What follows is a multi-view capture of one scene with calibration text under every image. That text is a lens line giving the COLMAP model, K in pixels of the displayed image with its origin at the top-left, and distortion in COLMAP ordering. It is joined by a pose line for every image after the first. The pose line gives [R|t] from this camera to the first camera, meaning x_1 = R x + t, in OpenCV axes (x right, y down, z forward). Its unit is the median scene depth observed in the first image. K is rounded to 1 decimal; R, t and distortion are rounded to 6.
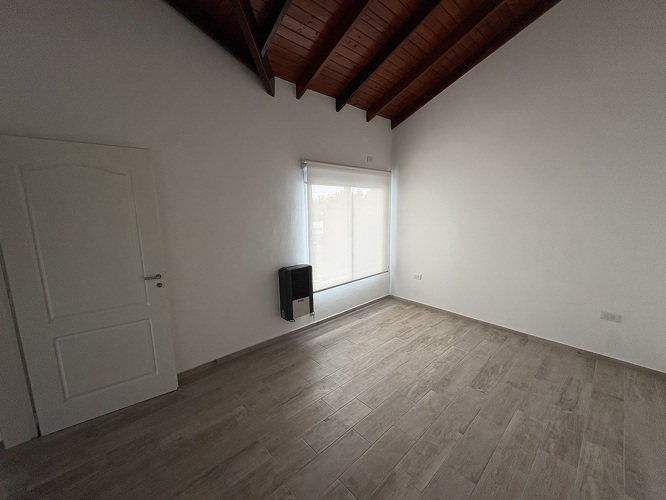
lens RADIAL K [[264.5, 0, 332.4], [0, 264.5, 249.3], [0, 0, 1]] dist [0.002006, 0.000260]
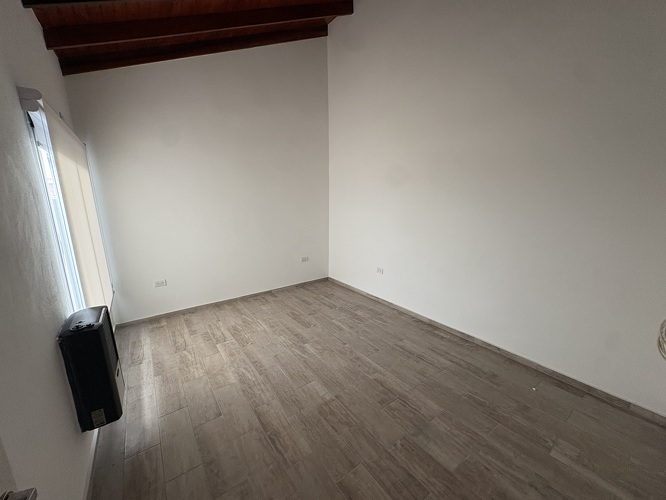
lens RADIAL K [[264.5, 0, 332.4], [0, 264.5, 249.3], [0, 0, 1]] dist [0.002006, 0.000260]
pose [[0.121208, -0.190083, 0.974257, -0.557323], [0.170354, 0.970915, 0.168237, -0.066842], [-0.977900, 0.145577, 0.150064, 0.471095]]
